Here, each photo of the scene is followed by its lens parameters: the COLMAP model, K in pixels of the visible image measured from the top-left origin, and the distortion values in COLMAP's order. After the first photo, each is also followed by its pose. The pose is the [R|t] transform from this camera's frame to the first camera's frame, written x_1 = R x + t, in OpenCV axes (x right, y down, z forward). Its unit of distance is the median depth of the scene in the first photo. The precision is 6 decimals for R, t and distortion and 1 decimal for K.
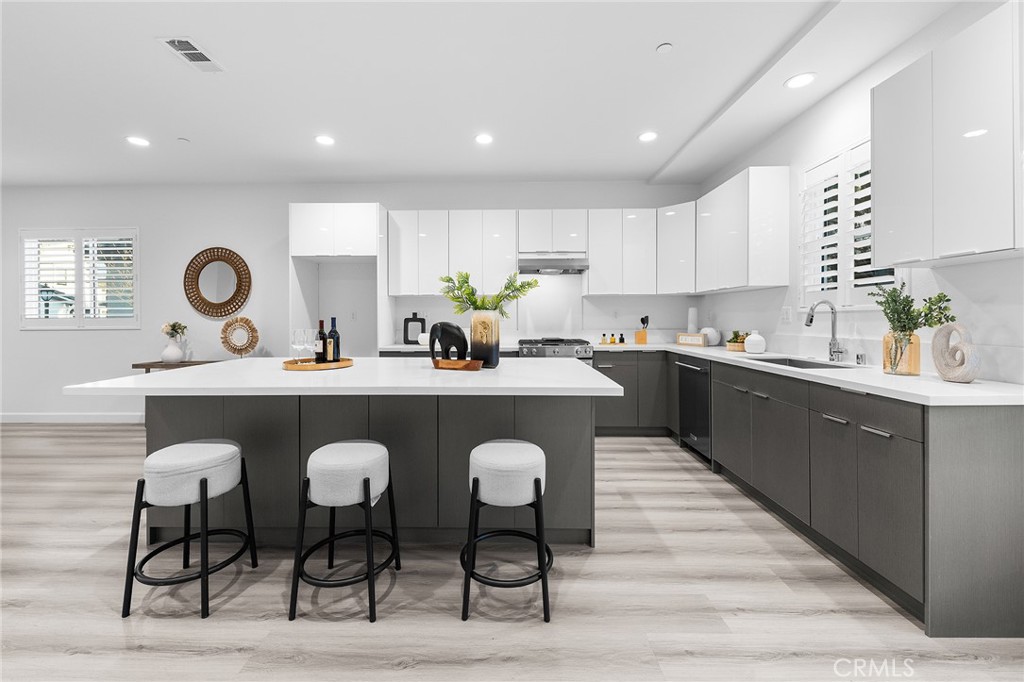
lens RADIAL K [[415.9, 0, 523.7], [0, 415.9, 327.0], [0, 0, 1]] dist [0.004714, -0.002372]
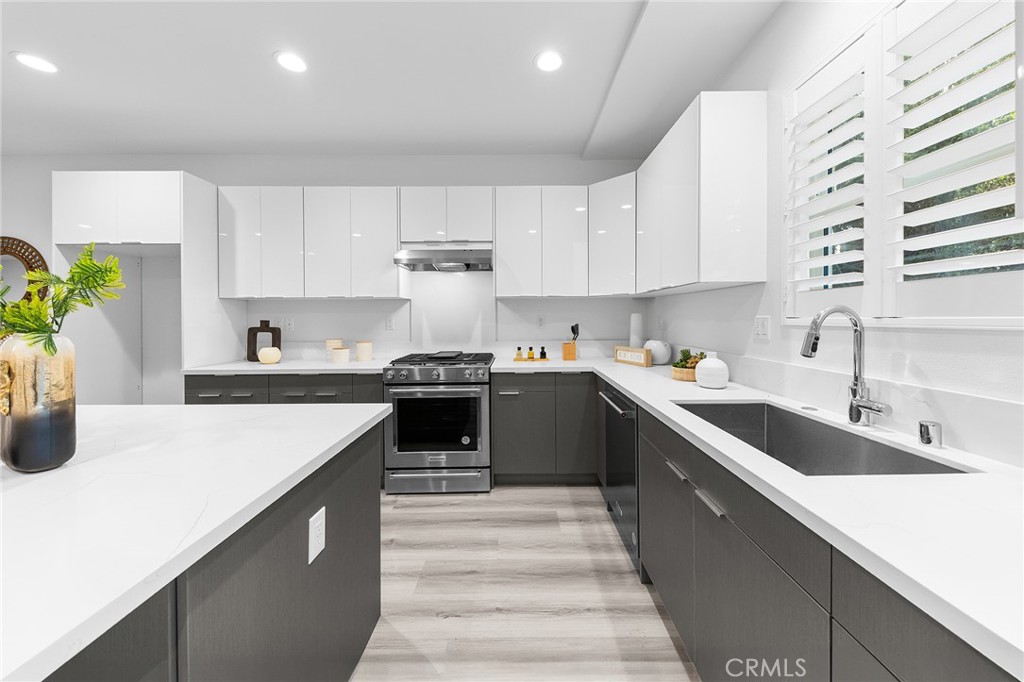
lens RADIAL K [[352.8, 0, 526.6], [0, 352.8, 317.6], [0, 0, 1]] dist [-0.000886, -0.000695]
pose [[0.999999, 0.000220, 0.001466, 0.234896], [-0.000193, 0.999833, -0.018271, -0.030172], [-0.001469, 0.018271, 0.999832, 0.400528]]
